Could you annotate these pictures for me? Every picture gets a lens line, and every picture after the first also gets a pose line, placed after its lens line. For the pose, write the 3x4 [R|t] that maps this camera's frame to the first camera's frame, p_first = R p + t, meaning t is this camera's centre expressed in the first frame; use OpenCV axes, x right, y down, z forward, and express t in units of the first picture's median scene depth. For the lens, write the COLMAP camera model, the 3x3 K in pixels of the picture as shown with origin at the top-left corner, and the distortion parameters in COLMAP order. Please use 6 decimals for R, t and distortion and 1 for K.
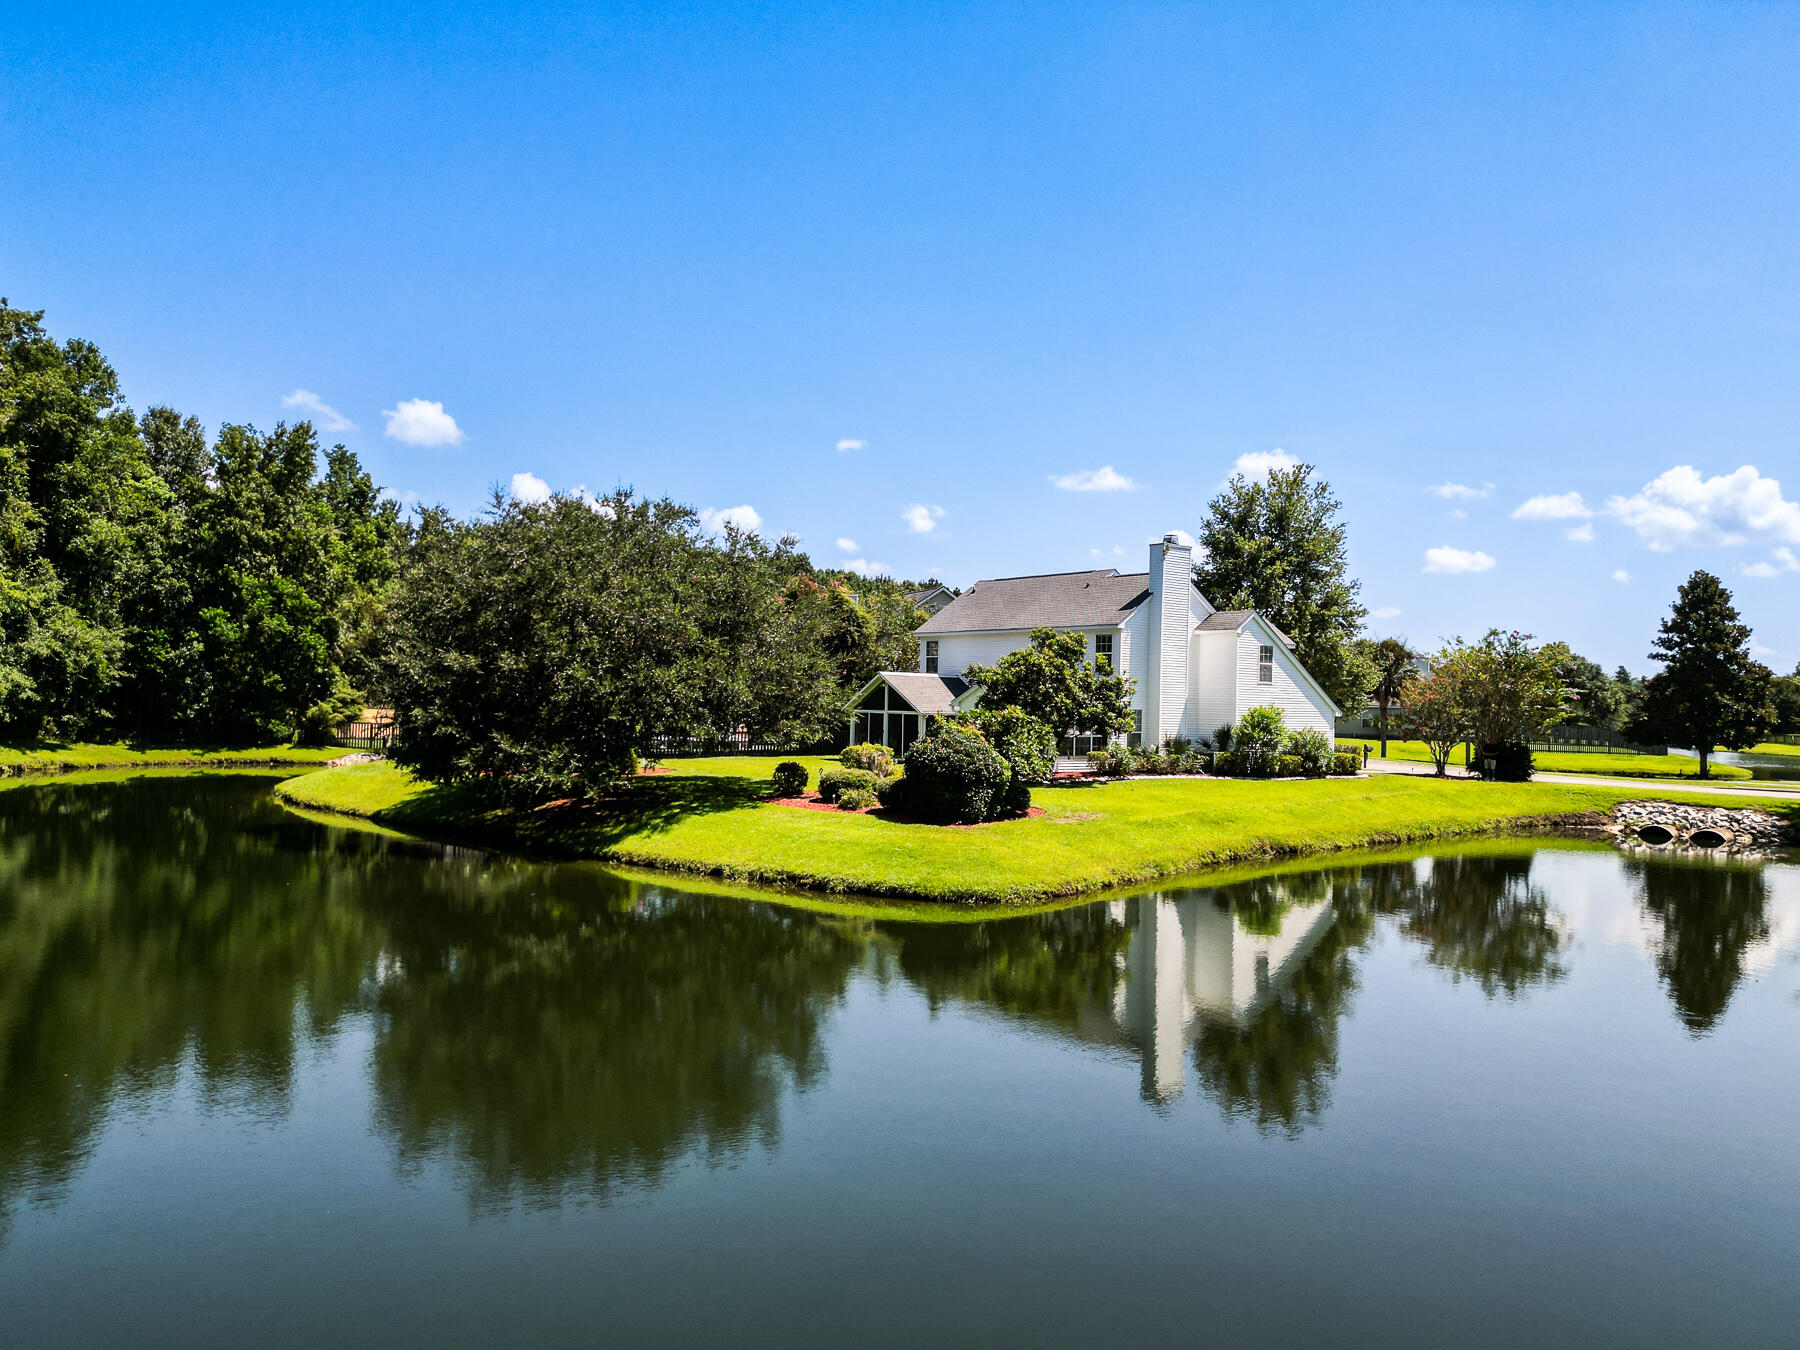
lens RADIAL K [[1264.0, 0, 900.0], [0, 1264.0, 675.0], [0, 0, 1]] dist [0.021942, 0.002644]
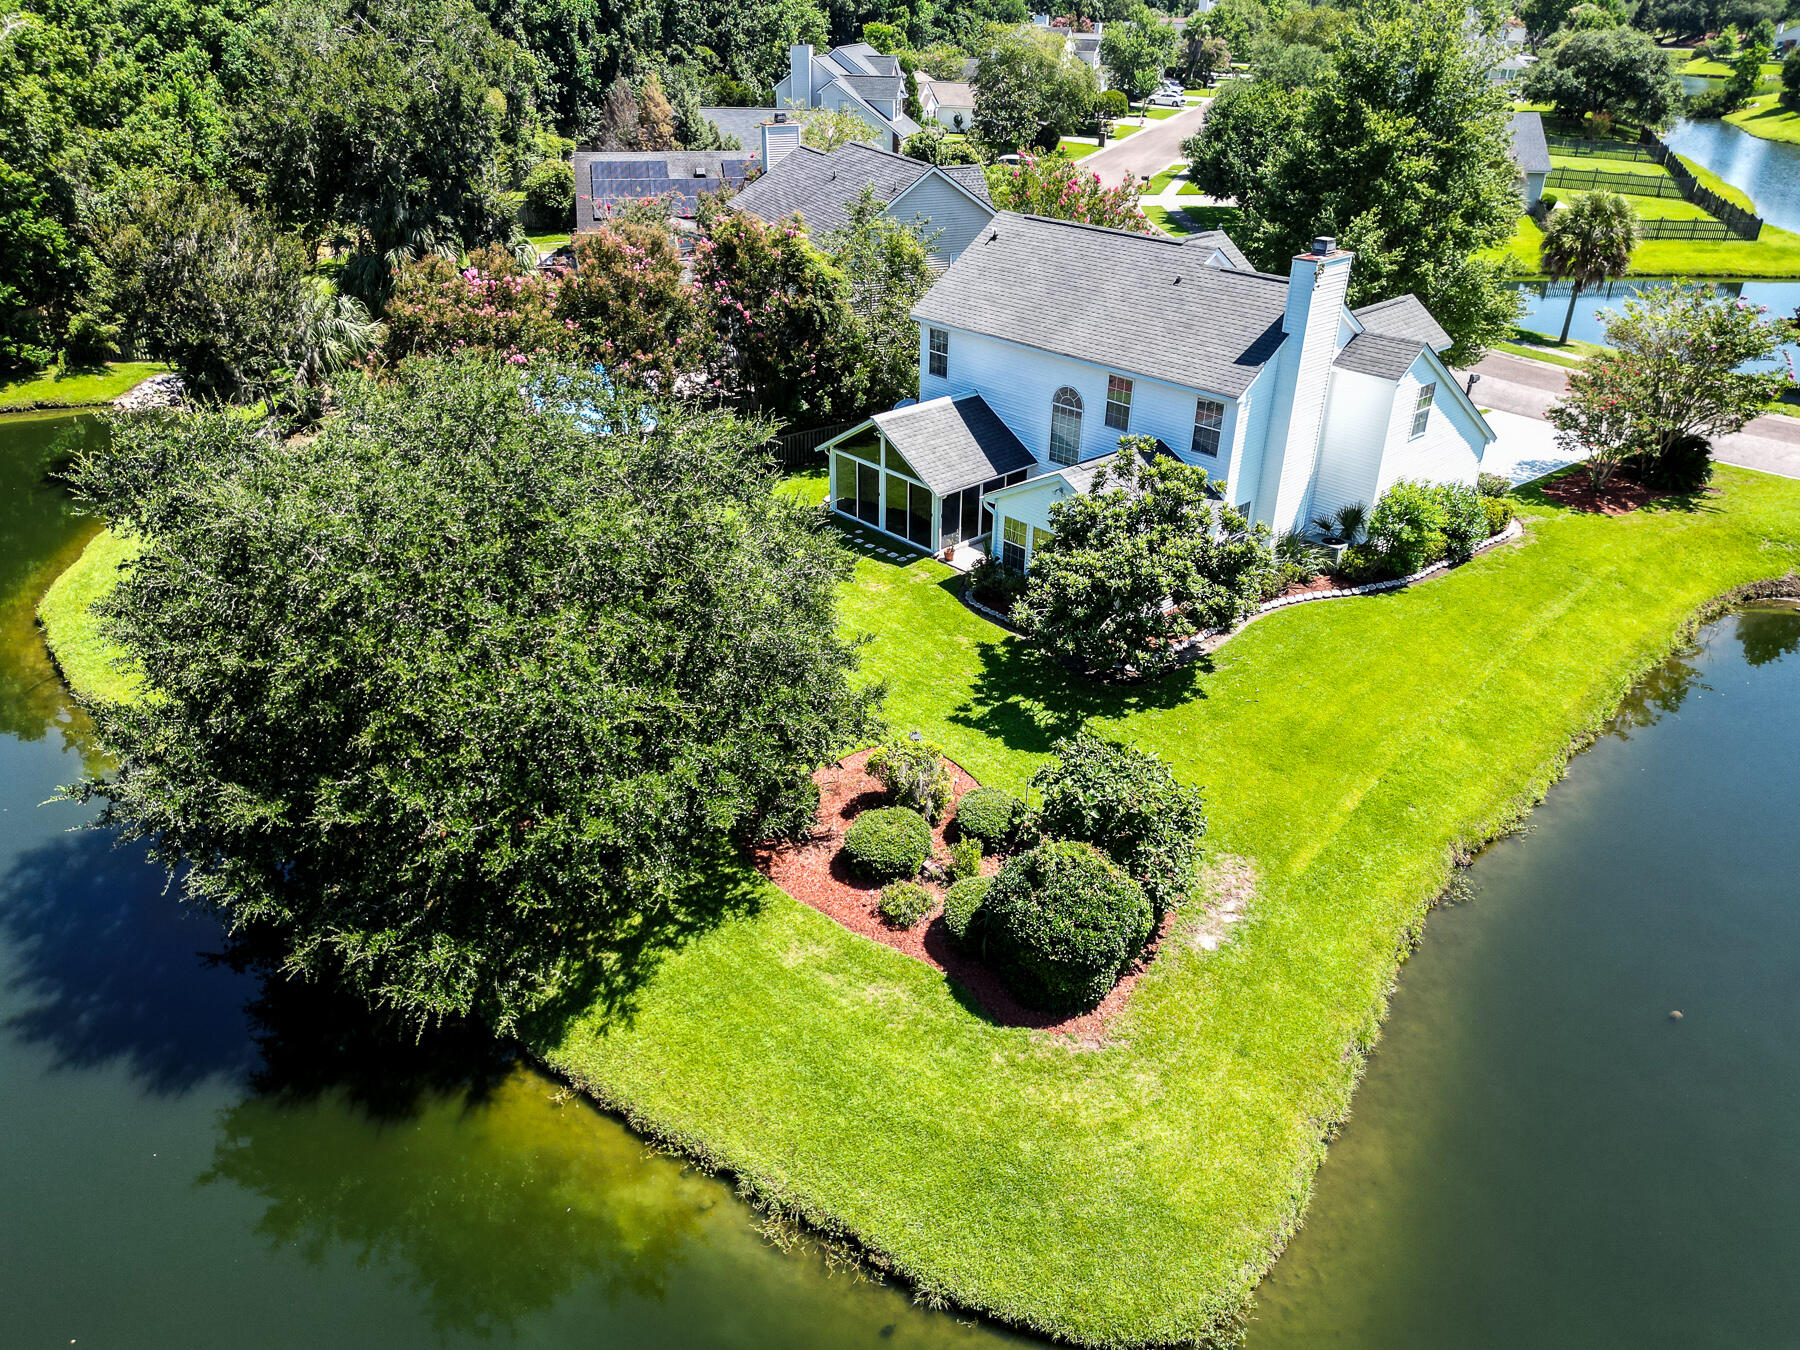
lens RADIAL K [[1251.7, 0, 900.0], [0, 1251.7, 675.0], [0, 0, 1]] dist [0.002785, -0.001912]
pose [[0.997243, -0.048131, 0.056471, -0.049026], [0.012940, 0.862220, 0.506368, -0.240386], [-0.073062, -0.504242, 0.860466, 0.347388]]
